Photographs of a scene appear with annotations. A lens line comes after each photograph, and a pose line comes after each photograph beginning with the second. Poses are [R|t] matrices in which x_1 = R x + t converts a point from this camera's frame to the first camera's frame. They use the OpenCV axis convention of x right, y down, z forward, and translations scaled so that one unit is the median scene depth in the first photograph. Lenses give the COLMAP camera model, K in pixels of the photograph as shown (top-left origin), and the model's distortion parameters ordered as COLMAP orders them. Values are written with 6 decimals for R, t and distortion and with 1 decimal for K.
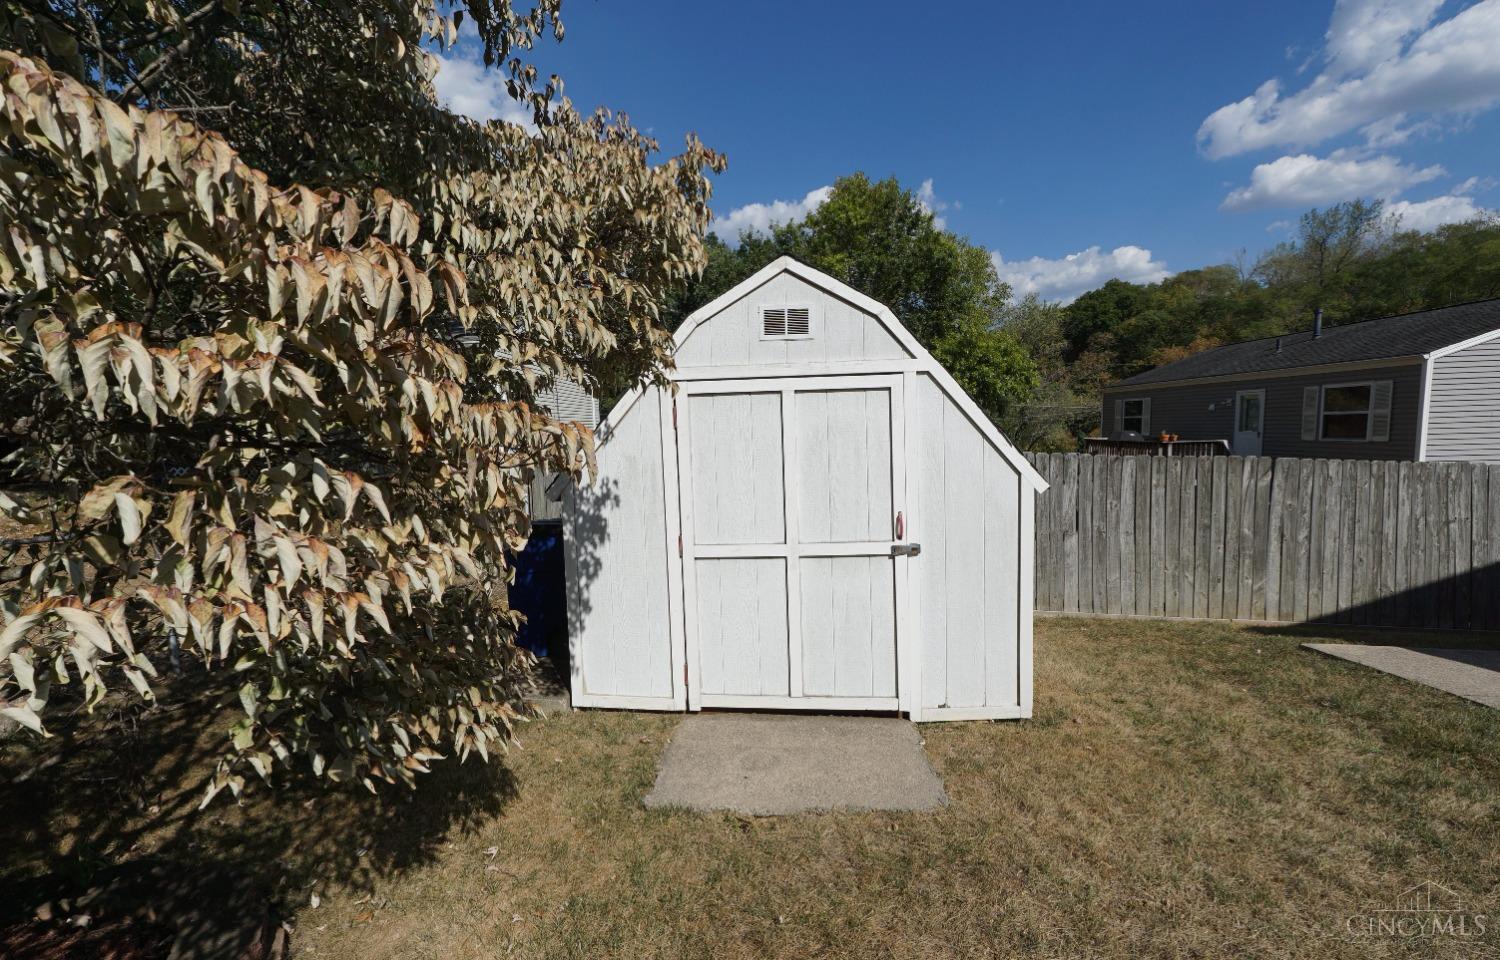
lens RADIAL K [[640.4, 0, 756.5], [0, 640.4, 465.9], [0, 0, 1]] dist [0.009133, 0.000153]
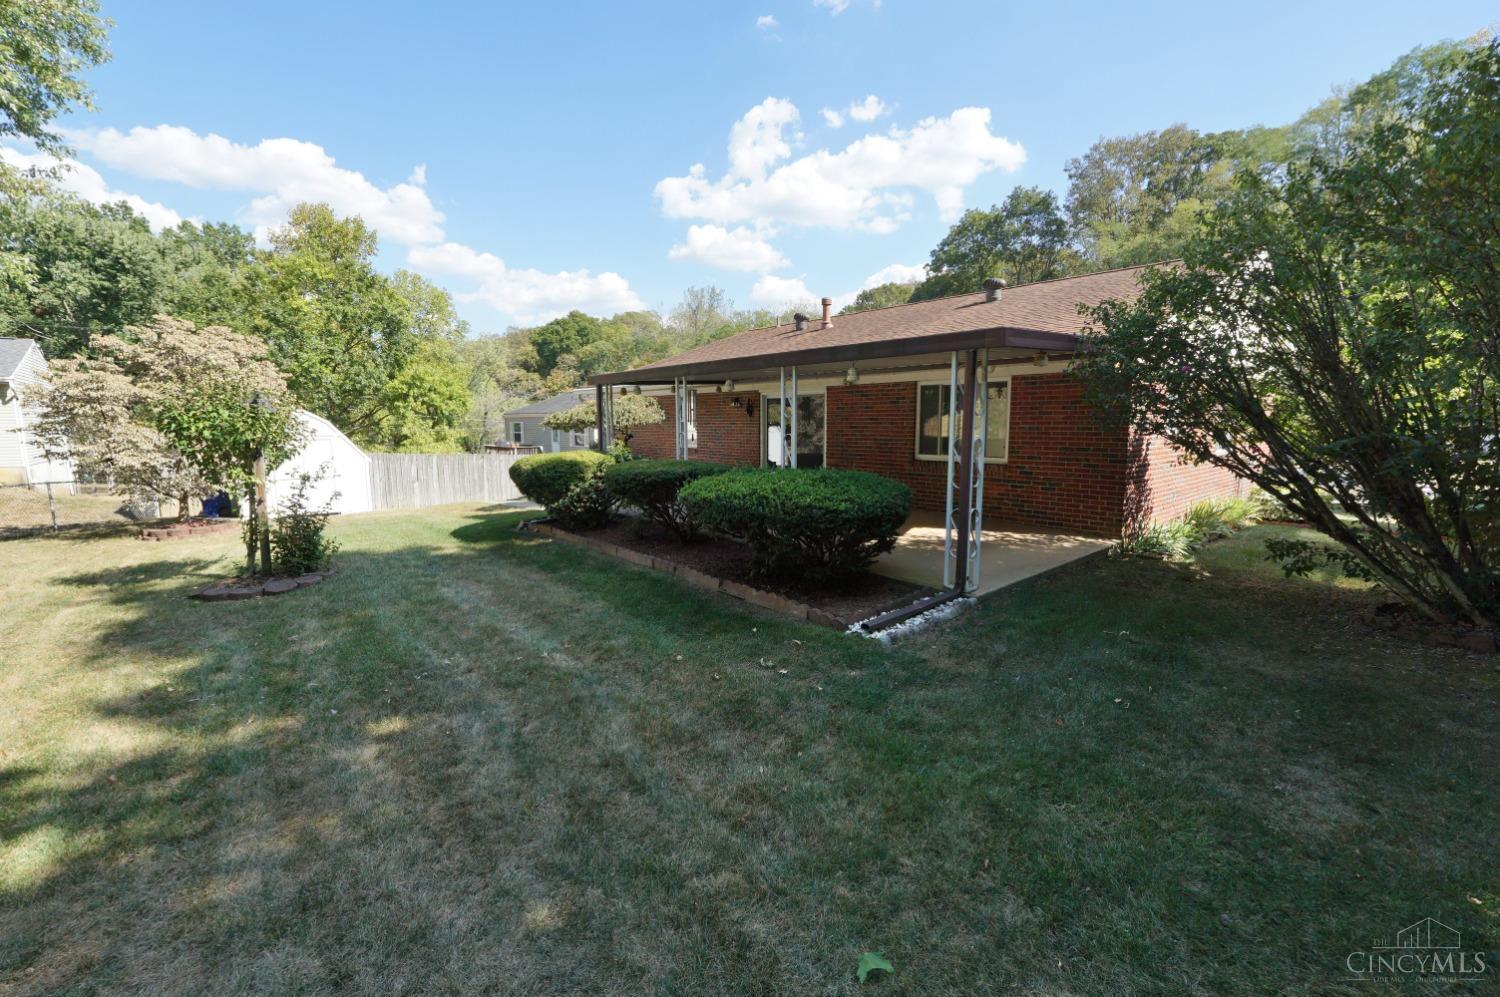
lens RADIAL K [[623.2, 0, 750.1], [0, 623.2, 528.1], [0, 0, 1]] dist [-0.040506, 0.014448]
pose [[0.751978, -0.080957, 0.654198, -0.014622], [0.012144, 0.993963, 0.109044, 0.002459], [-0.659076, -0.074054, 0.748422, -0.185126]]
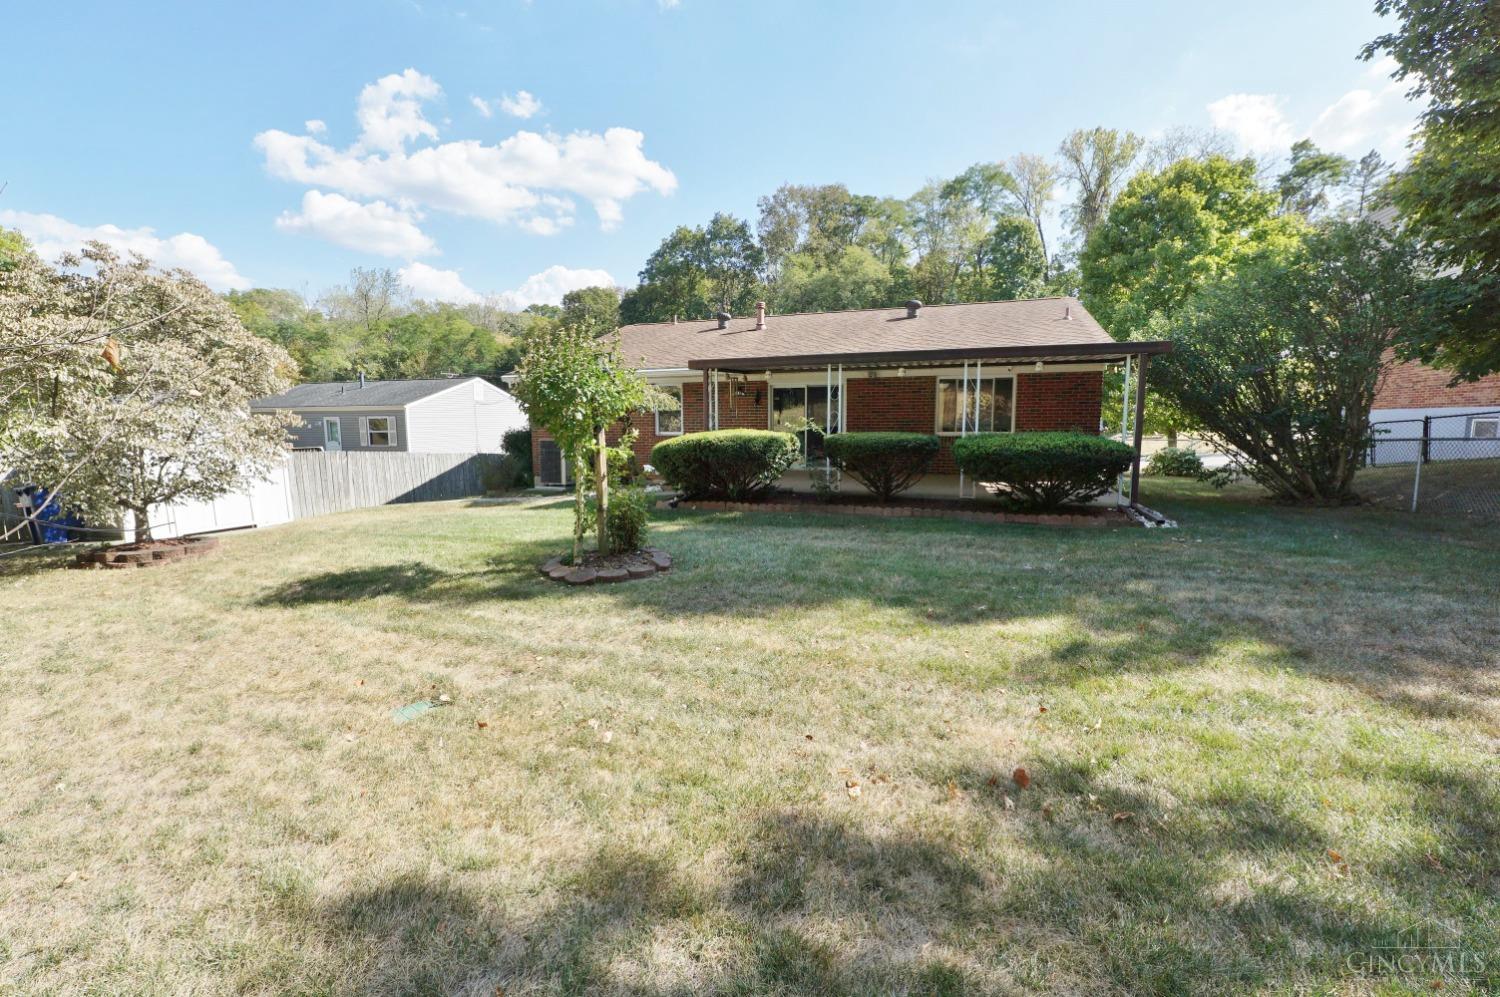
lens RADIAL K [[631.6, 0, 741.3], [0, 631.6, 500.3], [0, 0, 1]] dist [-0.011293, 0.000187]
pose [[0.327799, -0.082104, 0.941173, -0.088865], [0.043621, 0.996469, 0.071735, 0.006117], [-0.943740, 0.017541, 0.330224, -0.109637]]
